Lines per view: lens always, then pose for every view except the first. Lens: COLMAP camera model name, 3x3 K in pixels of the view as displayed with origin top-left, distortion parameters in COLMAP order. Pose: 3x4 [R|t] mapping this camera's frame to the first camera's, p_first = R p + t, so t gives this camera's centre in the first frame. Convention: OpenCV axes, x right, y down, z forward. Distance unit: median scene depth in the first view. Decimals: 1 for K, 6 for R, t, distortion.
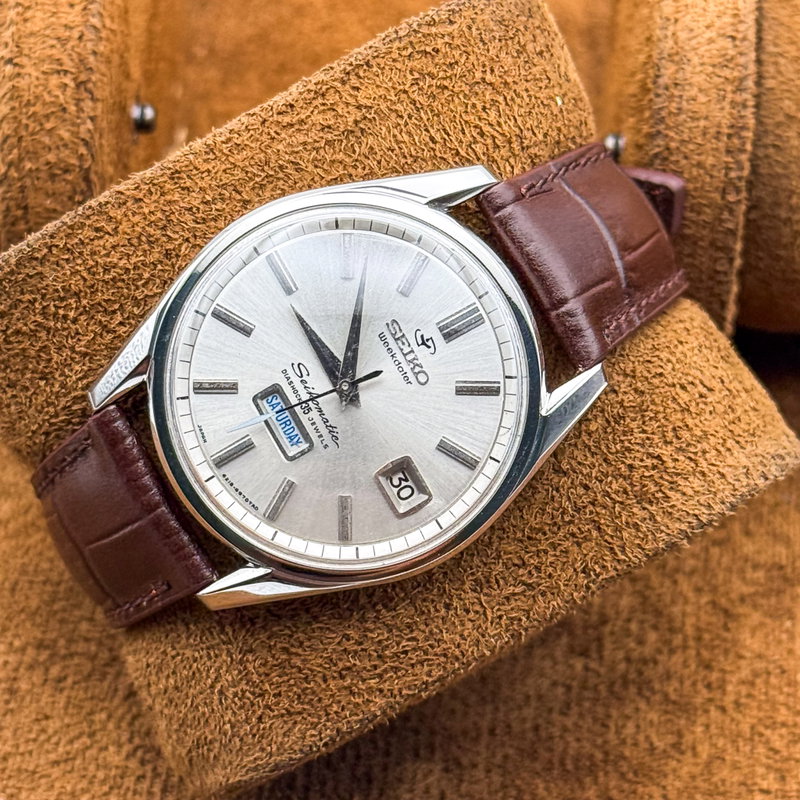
lens RADIAL K [[2791.2, 0, 400.0], [0, 2791.2, 400.0], [0, 0, 1]] dist [0.430948, 2.466920]
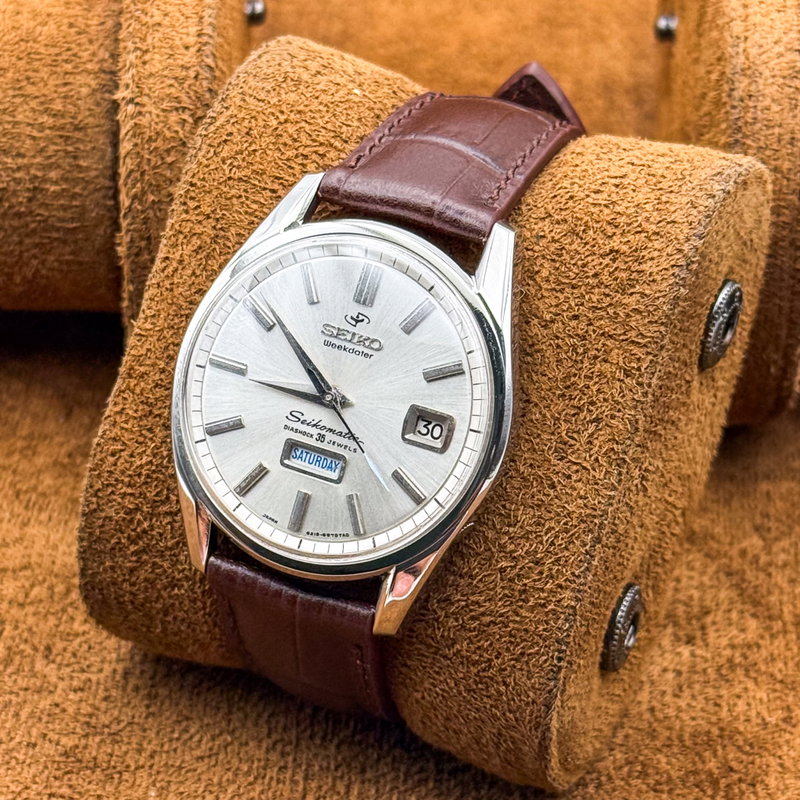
lens RADIAL K [[2791.2, 0, 400.0], [0, 2791.2, 400.0], [0, 0, 1]] dist [0.430948, 2.466920]
pose [[0.696704, -0.690803, -0.193377, 0.205210], [0.639910, 0.720314, -0.267701, 0.298024], [0.324221, 0.062764, 0.943897, -0.030353]]
